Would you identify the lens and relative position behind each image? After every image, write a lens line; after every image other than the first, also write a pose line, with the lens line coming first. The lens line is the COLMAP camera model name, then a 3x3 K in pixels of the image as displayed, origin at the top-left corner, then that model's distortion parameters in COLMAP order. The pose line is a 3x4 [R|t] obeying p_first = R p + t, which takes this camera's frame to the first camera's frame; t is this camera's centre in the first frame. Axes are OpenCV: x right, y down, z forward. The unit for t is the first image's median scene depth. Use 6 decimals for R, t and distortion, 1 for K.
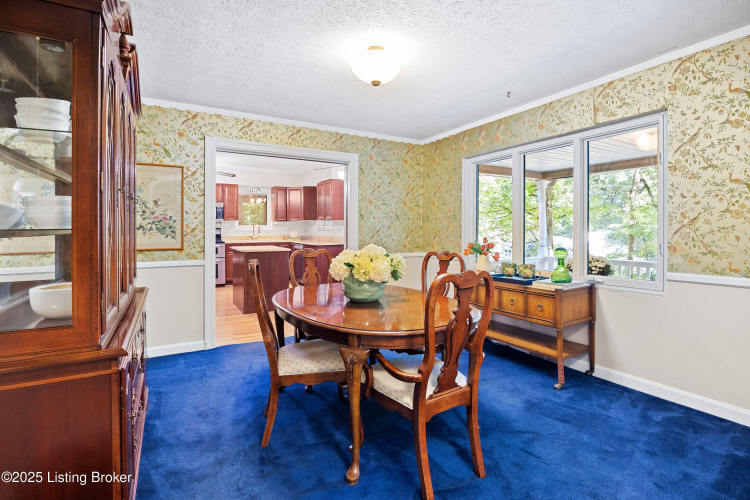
lens RADIAL K [[380.5, 0, 376.3], [0, 380.5, 231.5], [0, 0, 1]] dist [-0.002646, -0.000108]
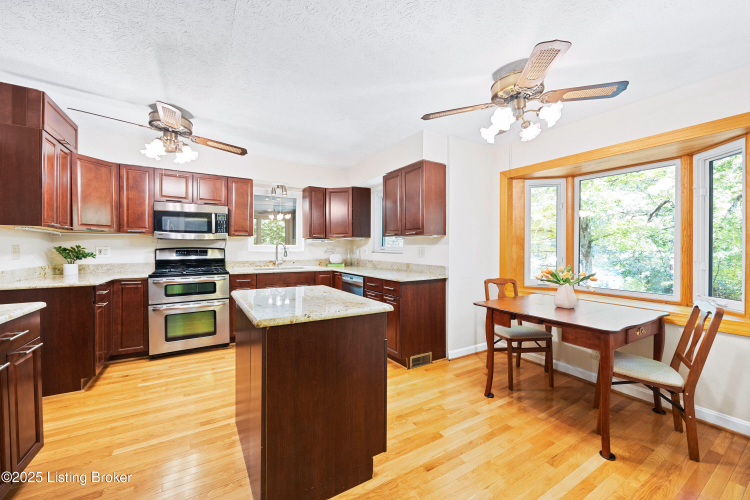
lens RADIAL K [[297.5, 0, 377.0], [0, 297.5, 250.3], [0, 0, 1]] dist [-0.017135, -0.000373]
pose [[0.999395, 0.005868, 0.034268, -0.170180], [-0.005907, 0.999982, 0.001008, -0.008032], [-0.034262, -0.001210, 0.999412, 0.492568]]
